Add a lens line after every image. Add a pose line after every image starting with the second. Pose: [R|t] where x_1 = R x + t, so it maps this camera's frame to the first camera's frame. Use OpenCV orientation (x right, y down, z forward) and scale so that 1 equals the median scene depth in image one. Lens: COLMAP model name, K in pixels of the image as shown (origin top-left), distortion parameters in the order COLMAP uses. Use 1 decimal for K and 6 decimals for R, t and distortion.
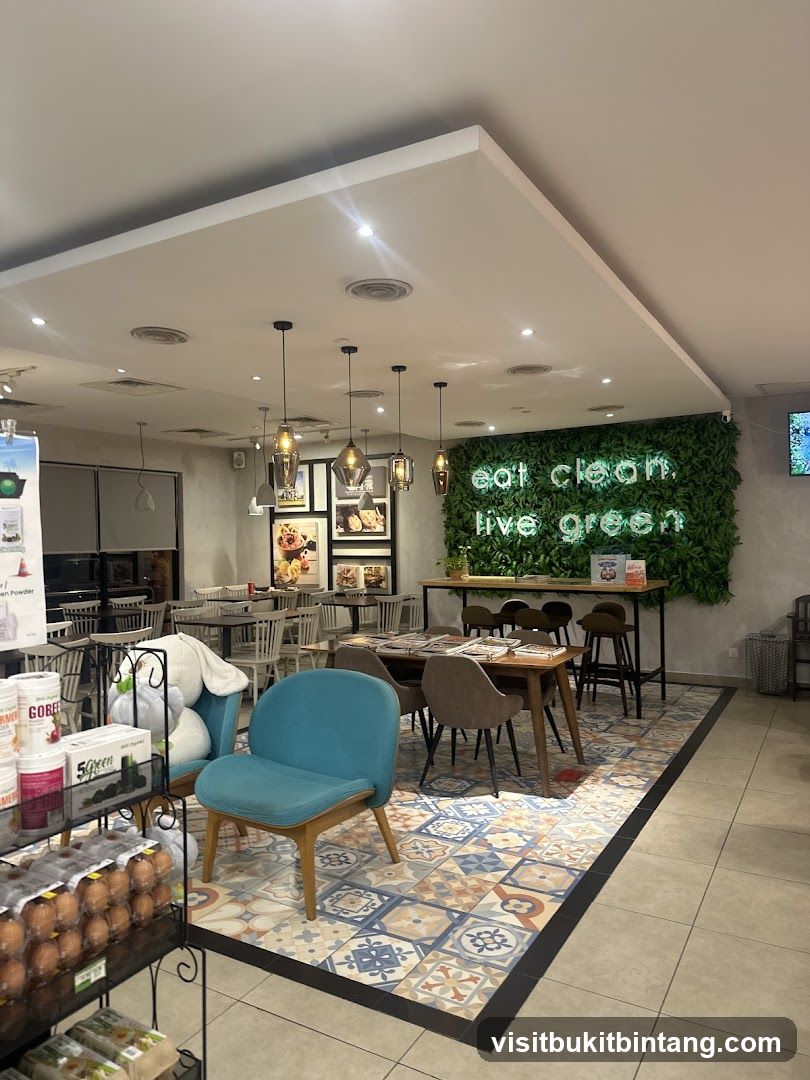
lens RADIAL K [[759.8, 0, 400.2], [0, 759.8, 543.0], [0, 0, 1]] dist [0.114615, 0.000722]
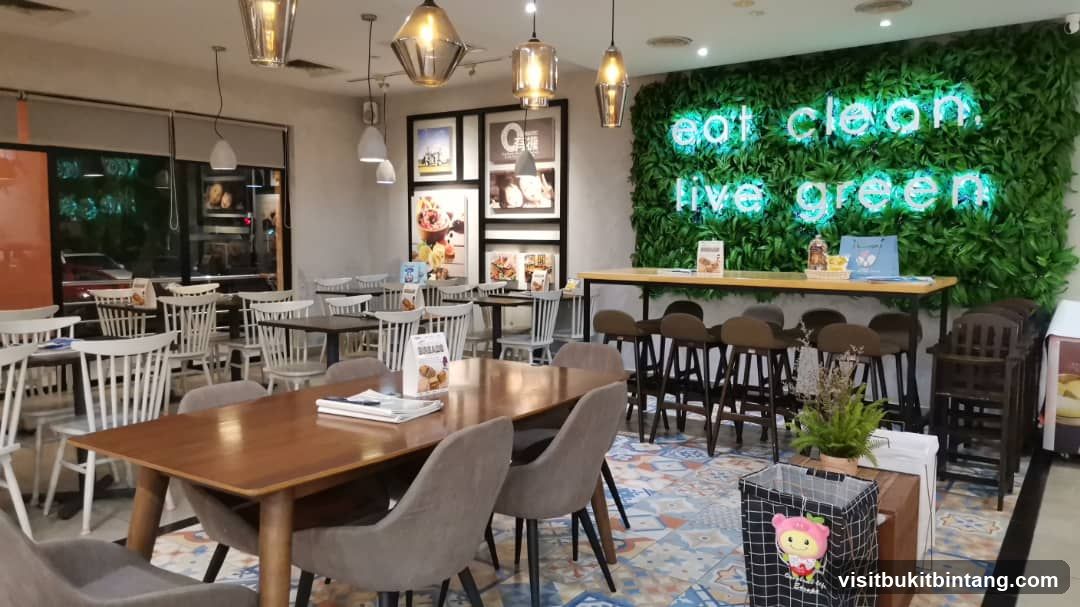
lens RADIAL K [[822.0, 0, 542.5], [0, 822.0, 306.8], [0, 0, 1]] dist [0.053300, -0.022661]
pose [[0.997222, 0.025892, -0.069844, 0.032081], [-0.020229, 0.996541, 0.080607, 0.019440], [0.071689, -0.078970, 0.994296, 0.219288]]
